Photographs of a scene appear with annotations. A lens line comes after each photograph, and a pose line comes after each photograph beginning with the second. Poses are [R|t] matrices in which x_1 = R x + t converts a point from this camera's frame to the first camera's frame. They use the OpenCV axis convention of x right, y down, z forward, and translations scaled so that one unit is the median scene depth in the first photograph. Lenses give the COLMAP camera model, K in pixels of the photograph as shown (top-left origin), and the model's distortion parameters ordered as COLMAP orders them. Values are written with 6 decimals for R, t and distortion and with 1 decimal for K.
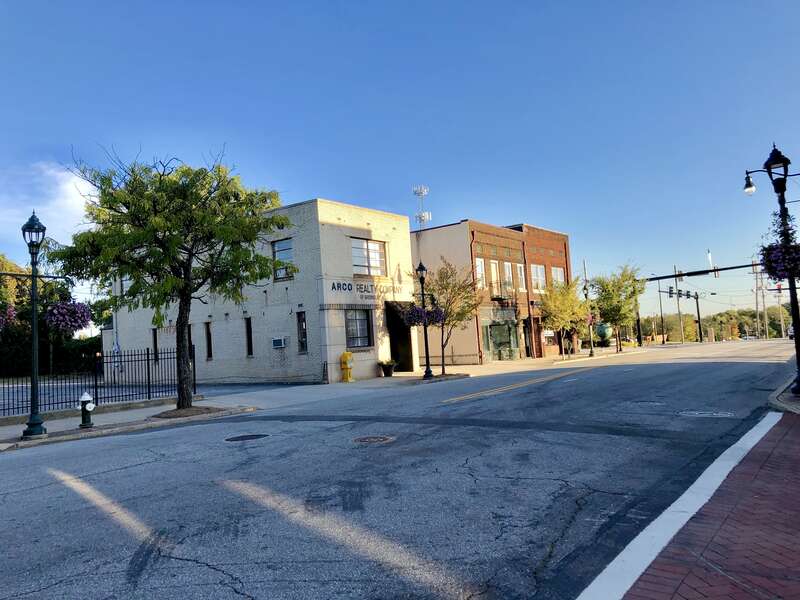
lens RADIAL K [[697.9, 0, 400.0], [0, 697.9, 300.0], [0, 0, 1]] dist [0.005355, -0.089070]
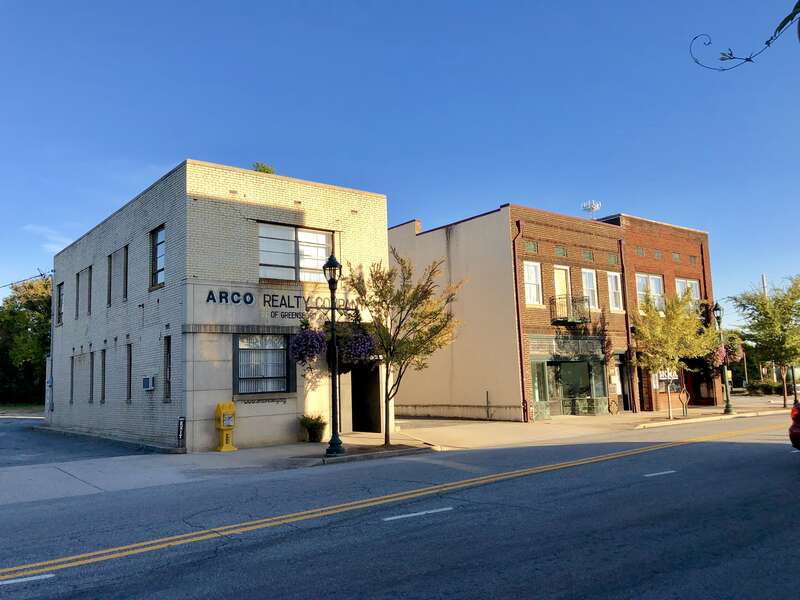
lens RADIAL K [[697.9, 0, 400.0], [0, 697.9, 300.0], [0, 0, 1]] dist [0.005355, -0.089070]
pose [[0.960648, 0.000306, -0.277767, 0.181531], [-0.011431, 0.999196, -0.038434, 0.004421], [0.277532, 0.040097, 0.959879, 0.328831]]
